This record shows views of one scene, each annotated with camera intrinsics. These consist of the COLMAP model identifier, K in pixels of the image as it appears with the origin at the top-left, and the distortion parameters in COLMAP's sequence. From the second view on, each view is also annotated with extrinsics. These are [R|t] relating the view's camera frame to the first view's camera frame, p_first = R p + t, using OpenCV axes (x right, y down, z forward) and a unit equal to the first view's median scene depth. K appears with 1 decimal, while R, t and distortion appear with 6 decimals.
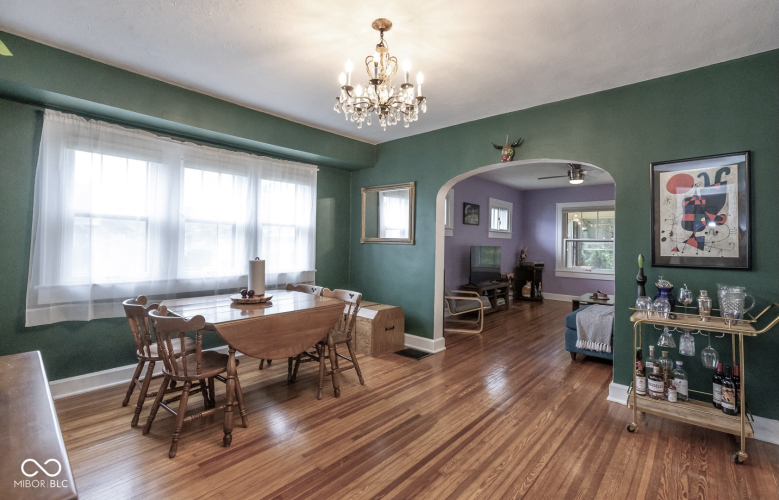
lens RADIAL K [[353.8, 0, 389.6], [0, 353.8, 239.4], [0, 0, 1]] dist [-0.000148, -0.000059]
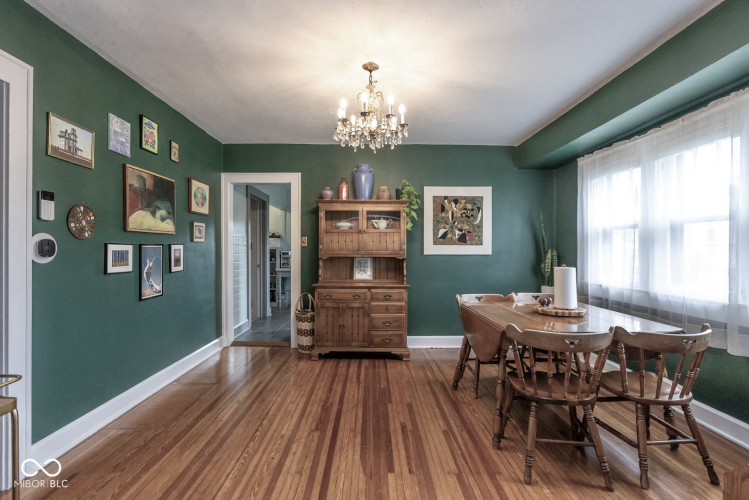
lens RADIAL K [[357.5, 0, 374.5], [0, 357.5, 250.0], [0, 0, 1]] dist [-0.003012, -0.000084]
pose [[-0.748941, -0.019680, -0.662344, 0.649732], [-0.007208, 0.999742, -0.021555, 0.045588], [0.662597, -0.011369, -0.748890, 1.622814]]
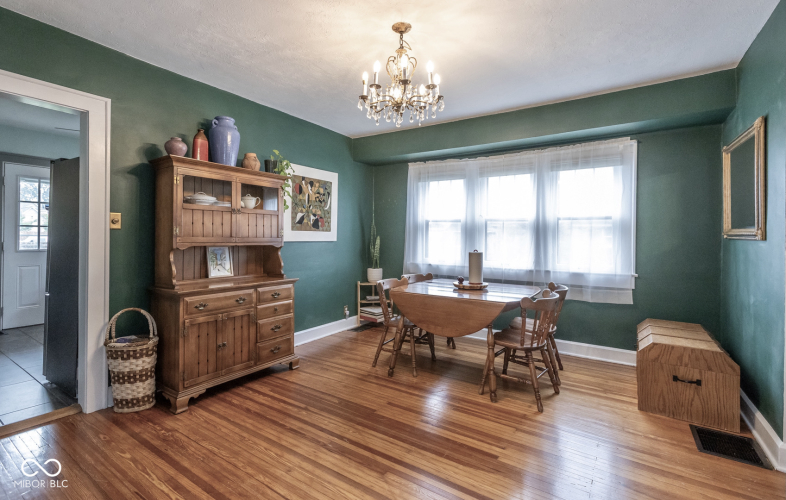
lens RADIAL K [[361.6, 0, 391.9], [0, 361.6, 236.6], [0, 0, 1]] dist [0.001119, 0.000203]
pose [[0.143020, -0.012131, -0.989645, 0.875757], [0.000227, 0.999925, -0.012224, 0.026457], [0.989720, 0.001523, 0.143012, 0.689576]]
